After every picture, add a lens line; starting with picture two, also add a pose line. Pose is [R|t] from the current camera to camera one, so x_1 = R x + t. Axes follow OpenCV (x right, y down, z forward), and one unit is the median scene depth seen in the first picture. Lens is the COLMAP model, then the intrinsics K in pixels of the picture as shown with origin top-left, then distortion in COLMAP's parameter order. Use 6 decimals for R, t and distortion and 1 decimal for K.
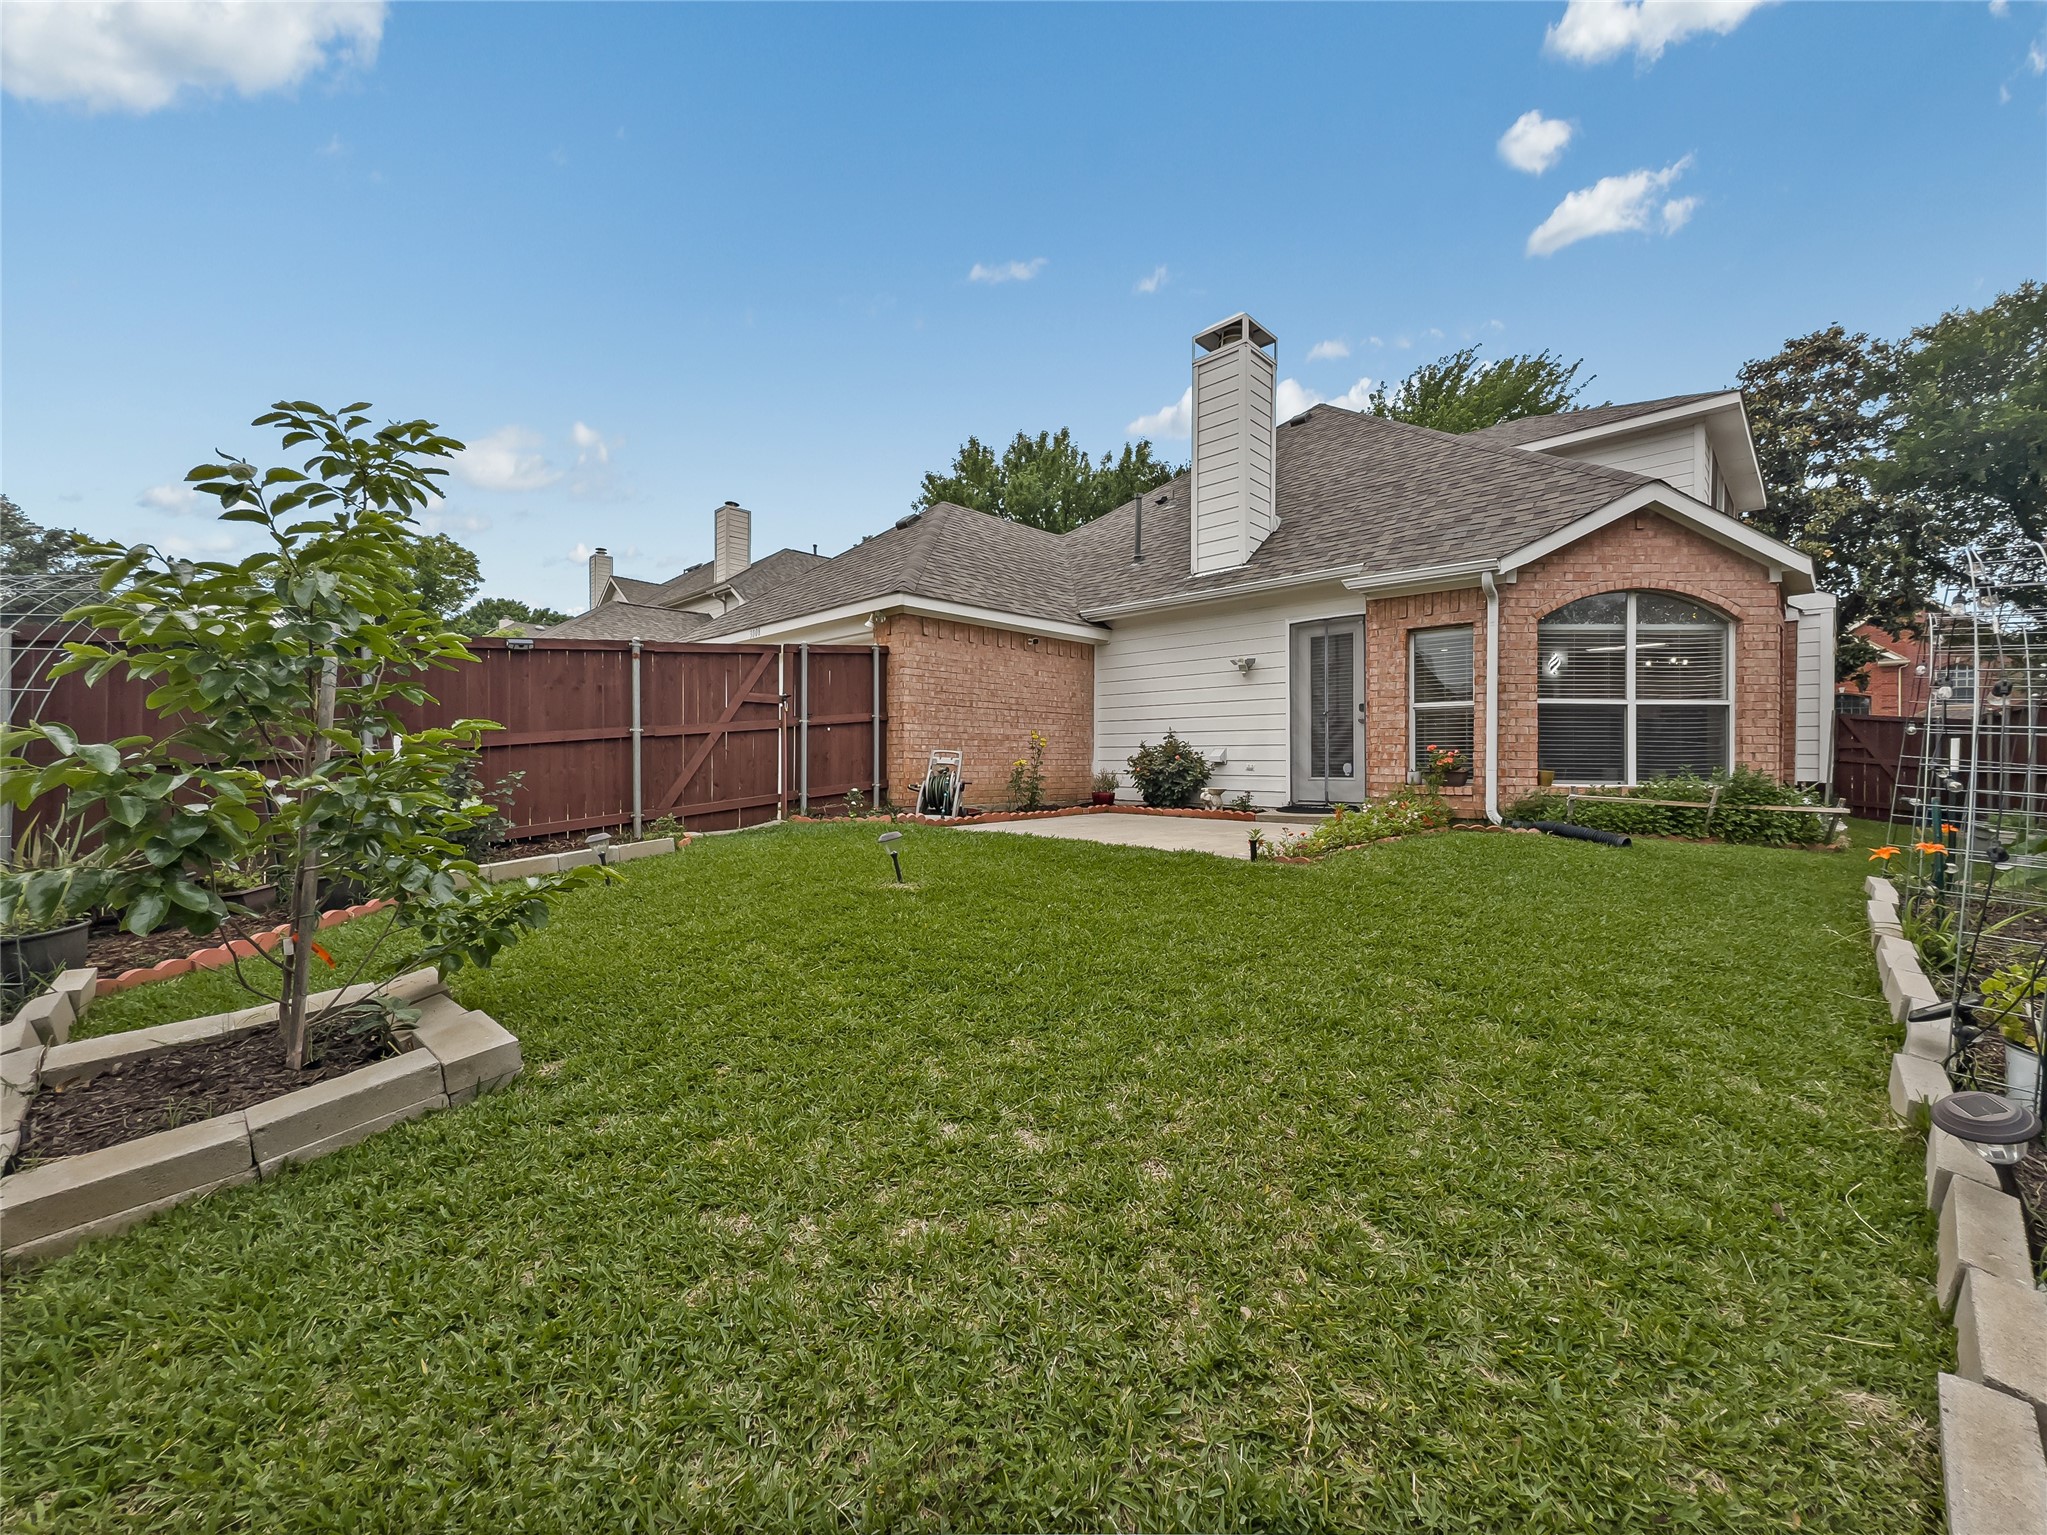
lens RADIAL K [[812.0, 0, 1024.2], [0, 812.0, 761.0], [0, 0, 1]] dist [0.002827, 0.000007]
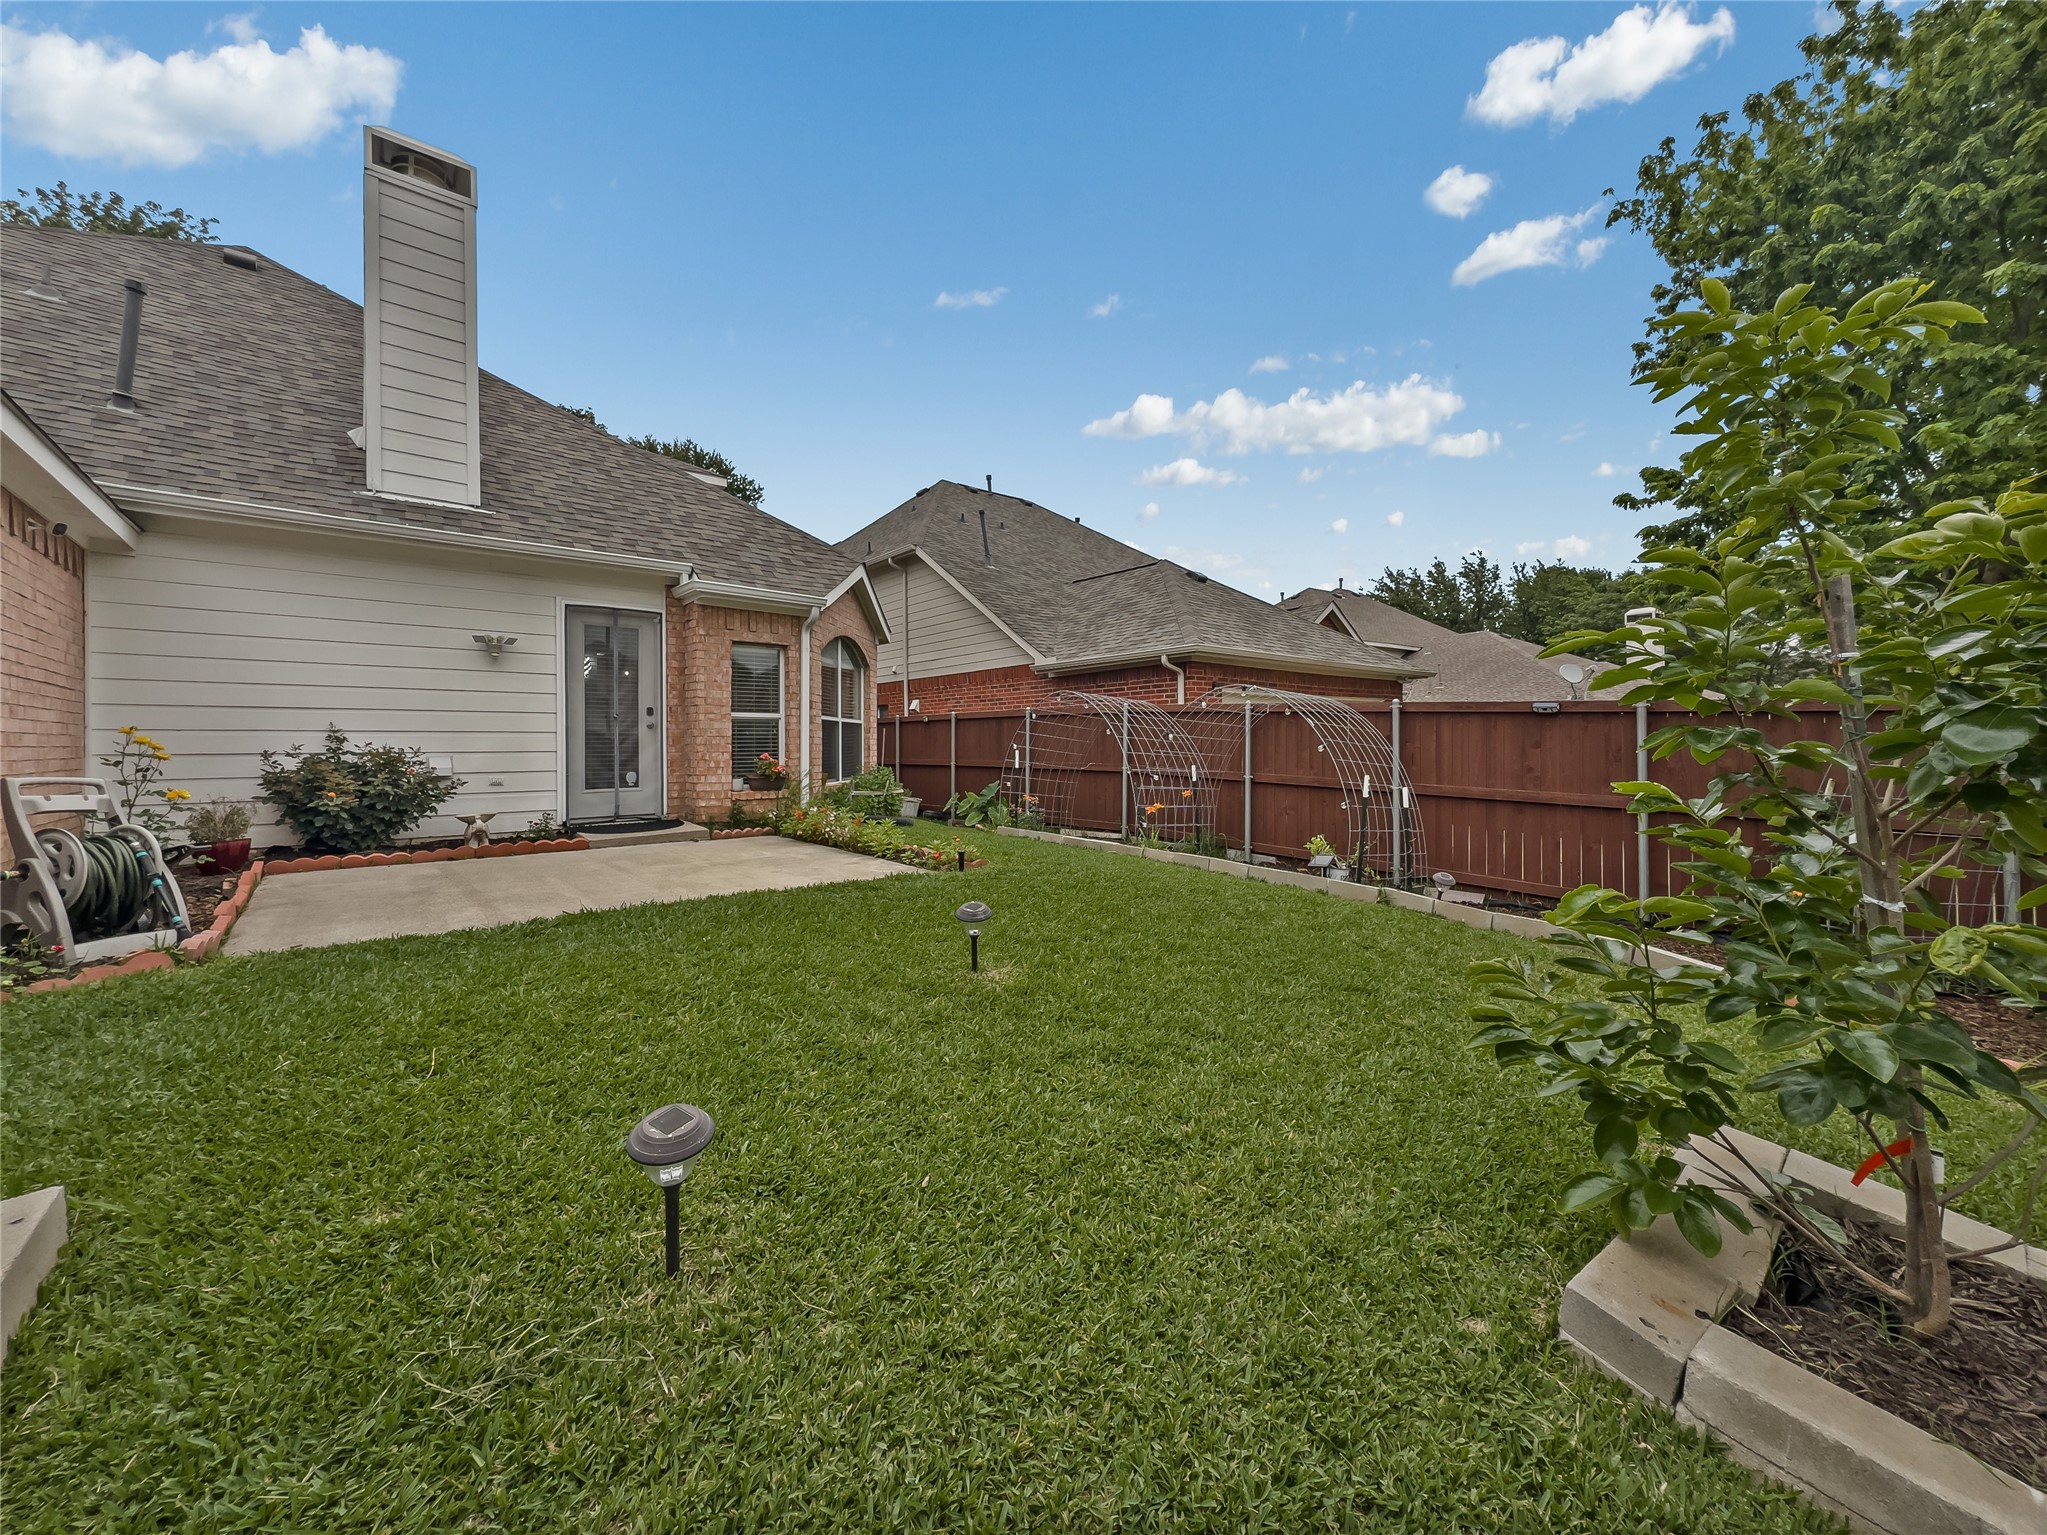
lens RADIAL K [[831.5, 0, 1016.9], [0, 831.5, 738.7], [0, 0, 1]] dist [-0.000760, -0.000154]
pose [[0.063675, 0.002367, 0.997968, -0.492696], [0.004372, 0.999987, -0.002651, -0.029563], [-0.997961, 0.004532, 0.063663, 0.505629]]
